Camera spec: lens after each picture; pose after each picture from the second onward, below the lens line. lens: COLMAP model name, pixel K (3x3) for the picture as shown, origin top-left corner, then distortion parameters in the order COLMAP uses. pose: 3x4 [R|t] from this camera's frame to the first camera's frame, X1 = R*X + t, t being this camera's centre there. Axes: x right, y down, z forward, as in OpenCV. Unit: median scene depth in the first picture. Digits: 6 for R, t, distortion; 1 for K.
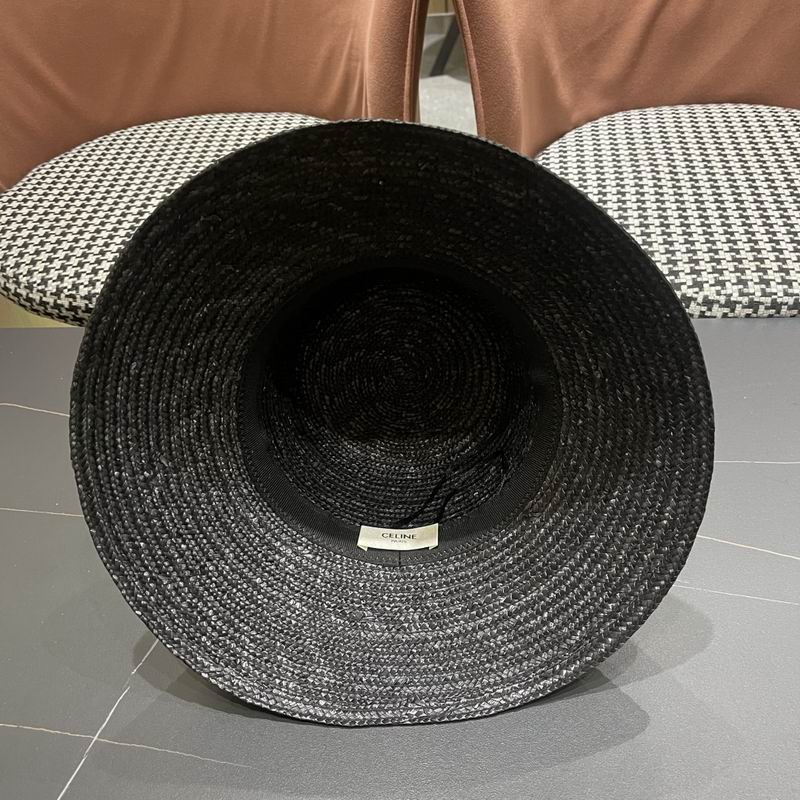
lens RADIAL K [[836.9, 0, 402.4], [0, 836.9, 411.7], [0, 0, 1]] dist [0.015372, 0.000000]
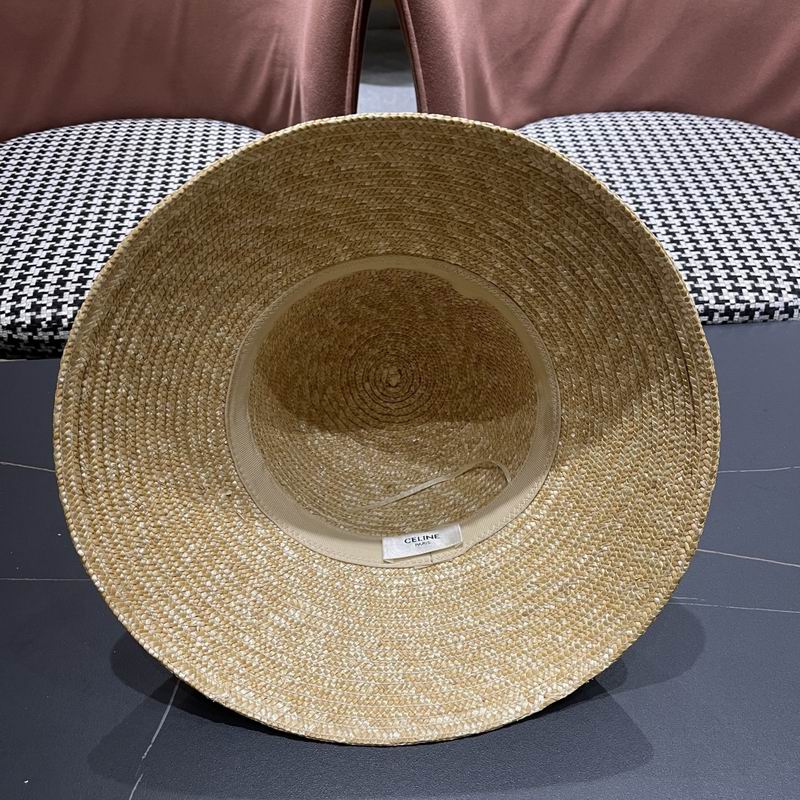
lens RADIAL K [[836.9, 0, 407.4], [0, 836.9, 404.9], [0, 0, 1]] dist [0.015372, 0.000000]
pose [[0.986559, -0.053230, 0.154490, -0.095188], [0.053274, 0.998572, 0.003860, -0.032492], [-0.154475, 0.004423, 0.987987, 0.036186]]
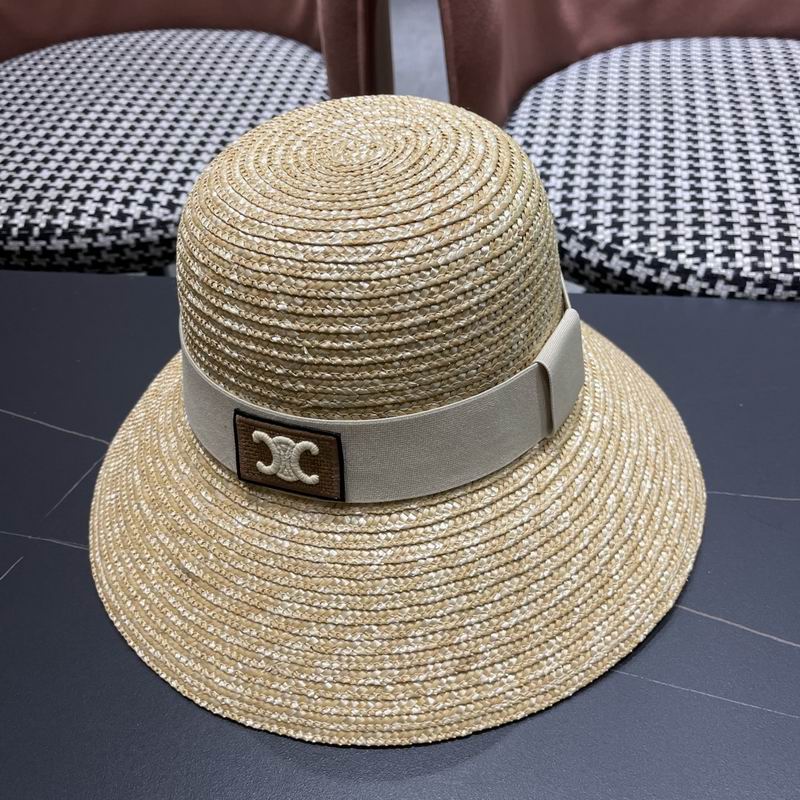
lens RADIAL K [[836.9, 0, 408.4], [0, 836.9, 415.1], [0, 0, 1]] dist [0.015372, 0.000000]
pose [[0.997337, 0.059107, -0.042723, 0.108709], [-0.057054, 0.997228, 0.047769, -0.020656], [0.045428, -0.045205, 0.997944, 0.176740]]
